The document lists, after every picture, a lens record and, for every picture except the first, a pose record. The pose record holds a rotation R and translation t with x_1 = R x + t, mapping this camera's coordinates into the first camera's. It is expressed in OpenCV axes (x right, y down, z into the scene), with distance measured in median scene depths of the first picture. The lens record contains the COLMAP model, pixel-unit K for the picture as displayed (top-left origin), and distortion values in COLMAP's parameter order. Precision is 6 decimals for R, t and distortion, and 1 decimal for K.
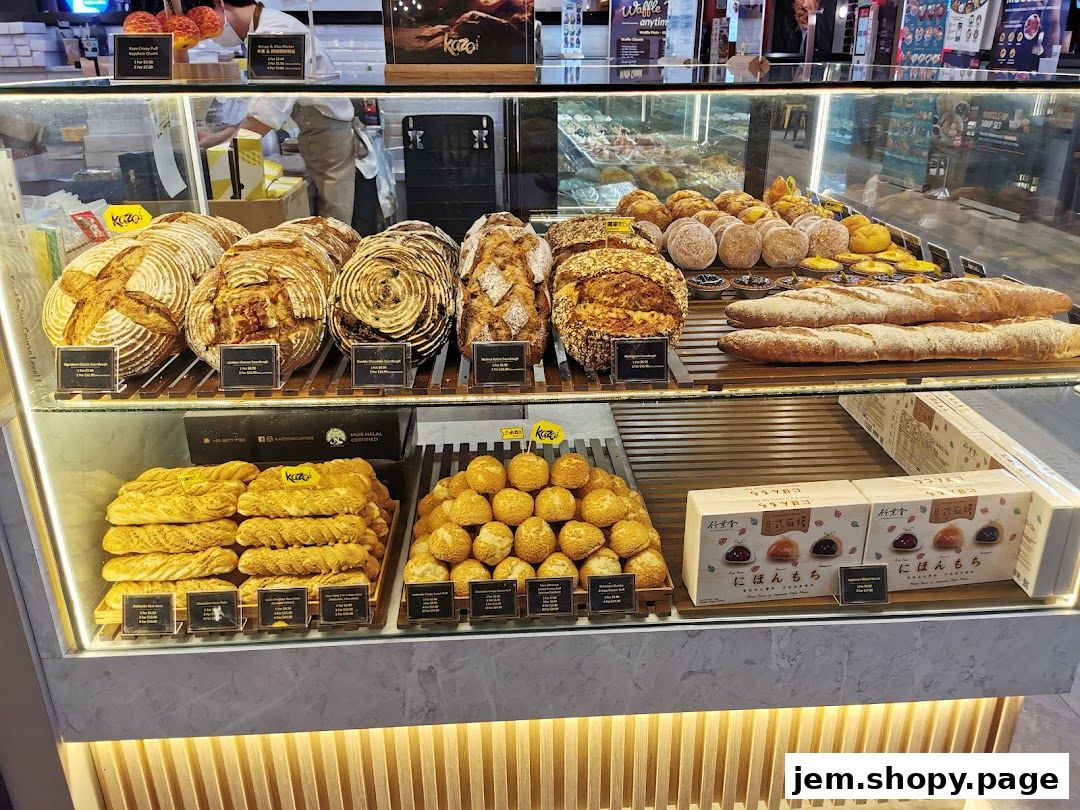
lens RADIAL K [[863.7, 0, 541.4], [0, 863.7, 406.0], [0, 0, 1]] dist [-0.030162, -0.005909]
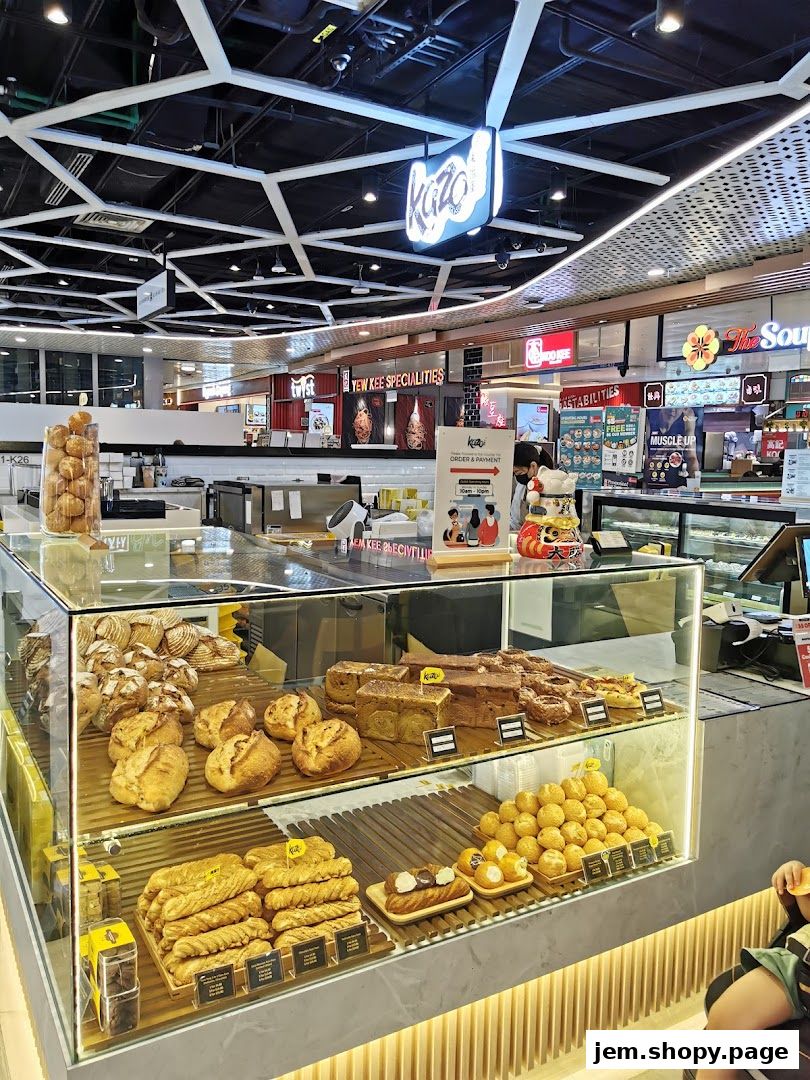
lens RADIAL K [[863.7, 0, 403.1], [0, 863.7, 538.5], [0, 0, 1]] dist [-0.030162, -0.005909]
pose [[0.879104, -0.023019, 0.476074, -0.596433], [0.157718, 0.956613, -0.244984, 0.012299], [-0.449780, 0.290451, 0.844592, -0.092656]]
